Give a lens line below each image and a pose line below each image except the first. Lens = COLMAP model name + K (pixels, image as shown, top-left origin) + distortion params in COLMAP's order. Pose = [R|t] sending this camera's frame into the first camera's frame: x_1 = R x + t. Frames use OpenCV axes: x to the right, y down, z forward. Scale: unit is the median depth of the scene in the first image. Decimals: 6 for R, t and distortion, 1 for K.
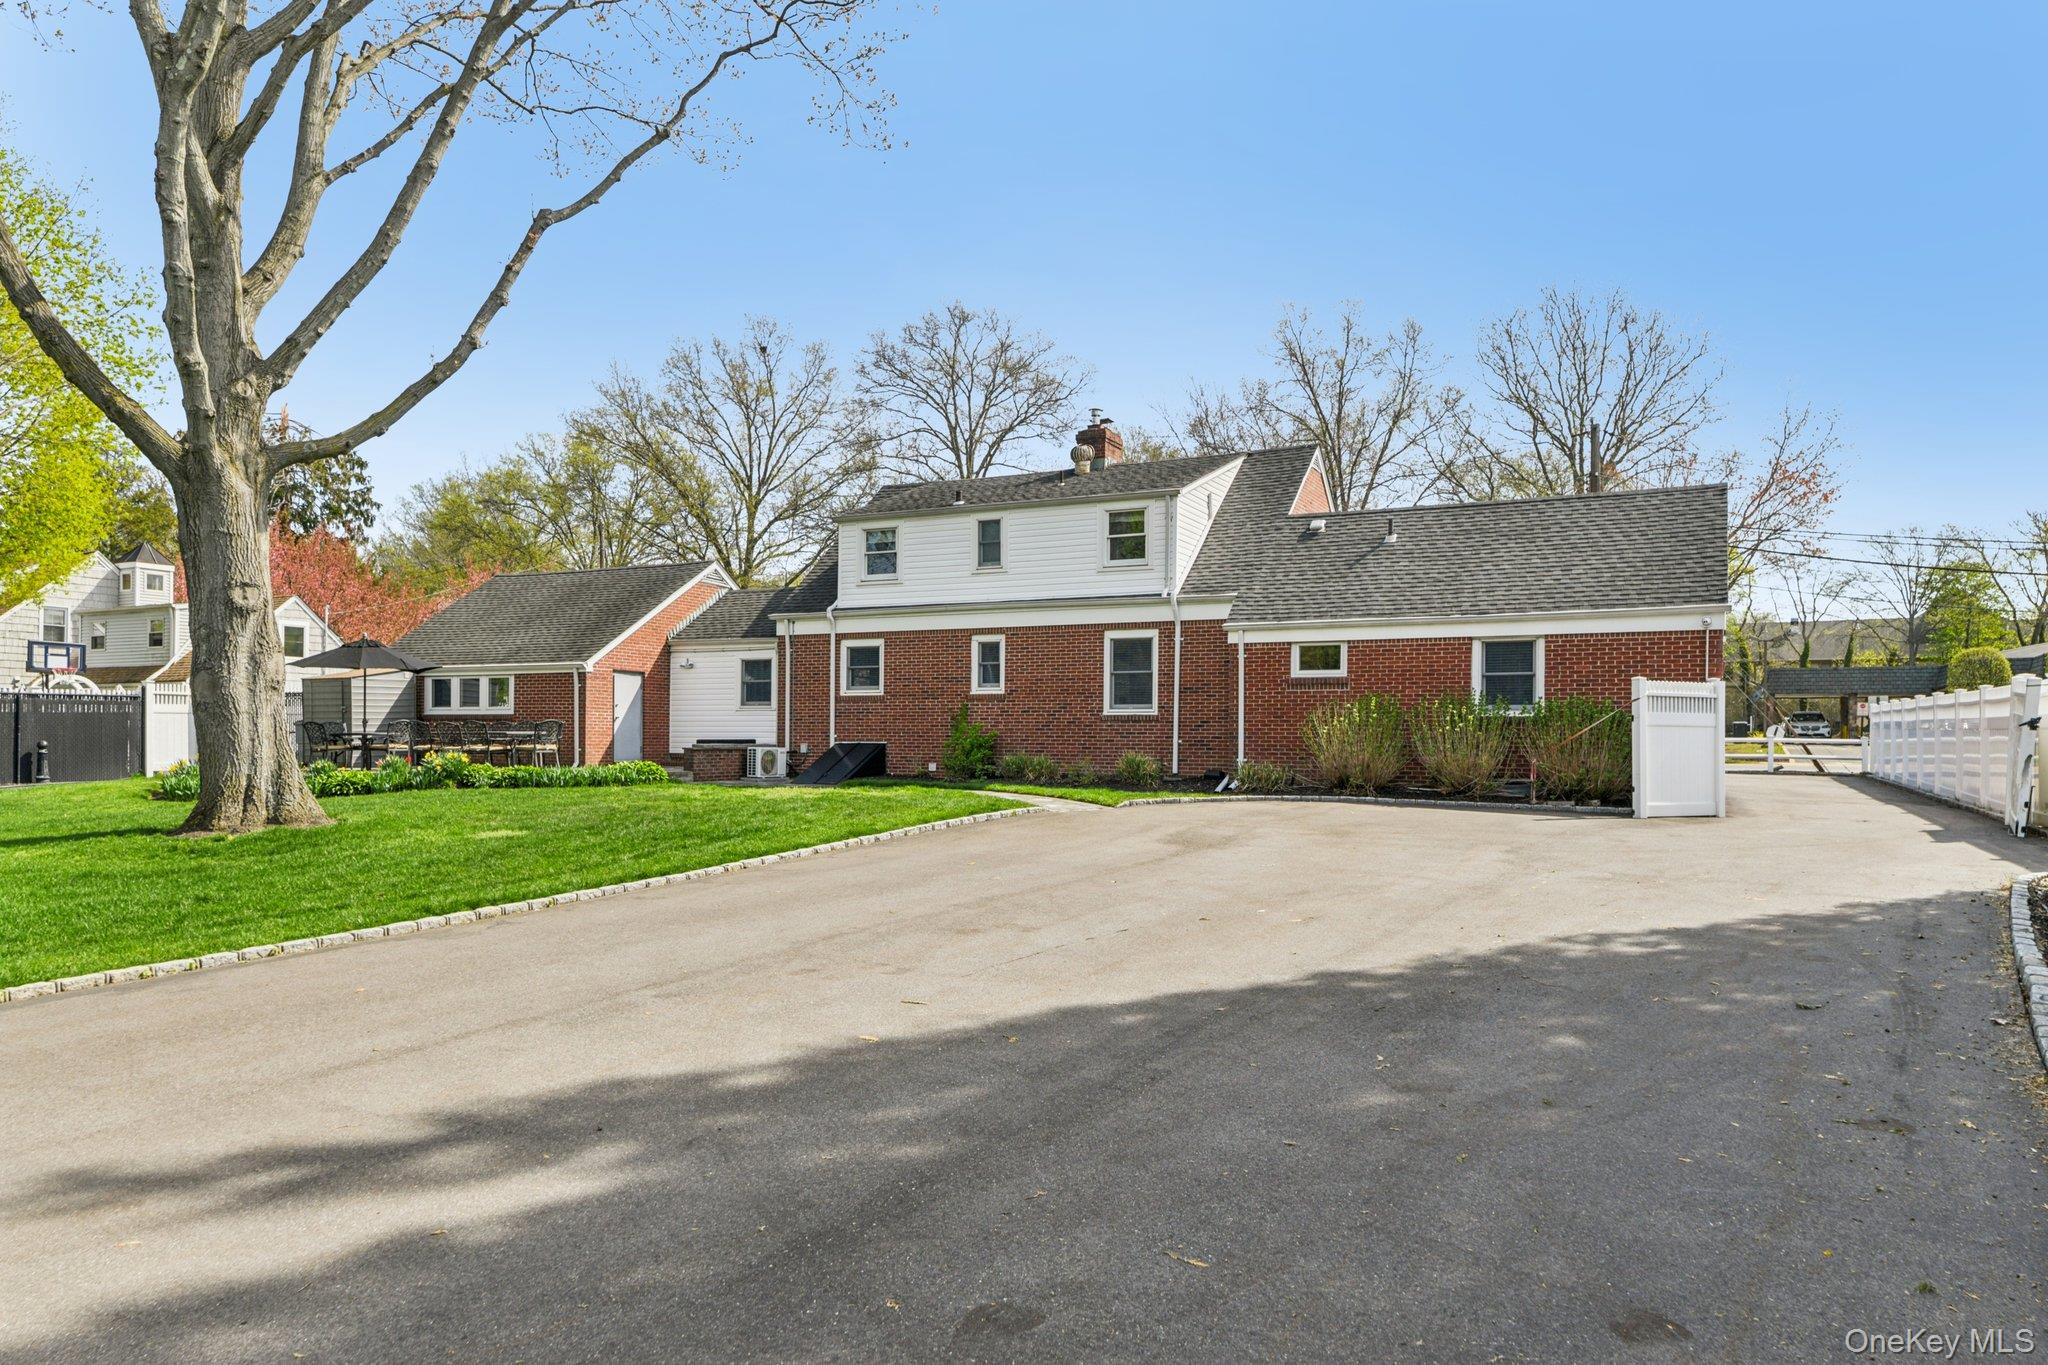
lens RADIAL K [[1494.5, 0, 1024.0], [0, 1494.5, 682.5], [0, 0, 1]] dist [0.007635, 0.001092]
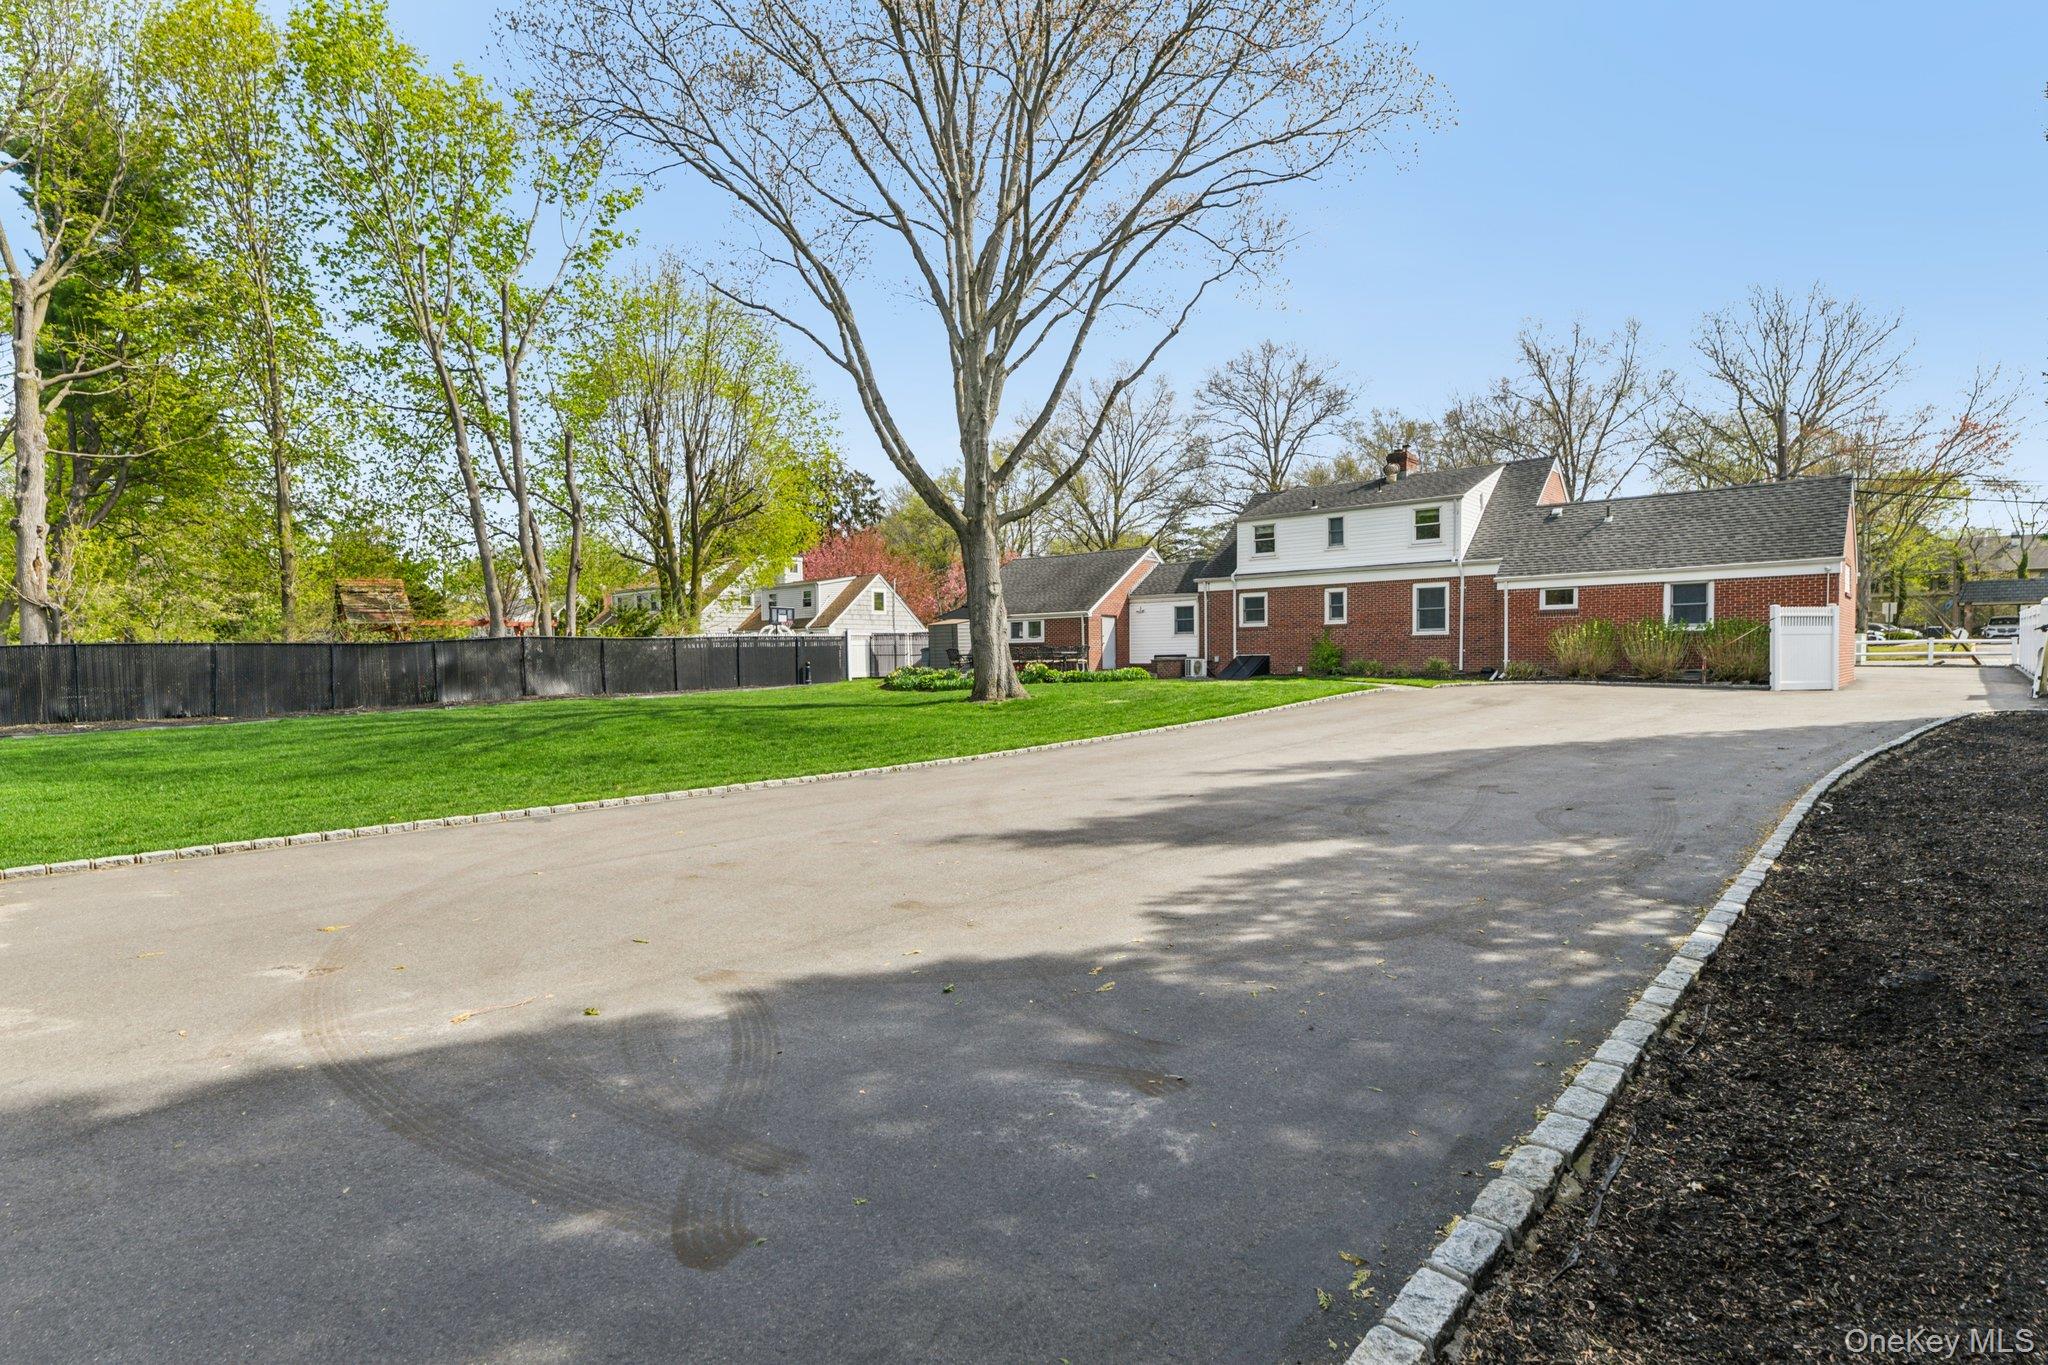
lens RADIAL K [[1044.0, 0, 1024.0], [0, 1044.0, 682.5], [0, 0, 1]] dist [0.003722, -0.000390]
pose [[0.962984, -0.010821, -0.269342, -0.043254], [0.028156, 0.997766, 0.060579, -0.006907], [0.268085, -0.065920, 0.961137, -0.191529]]
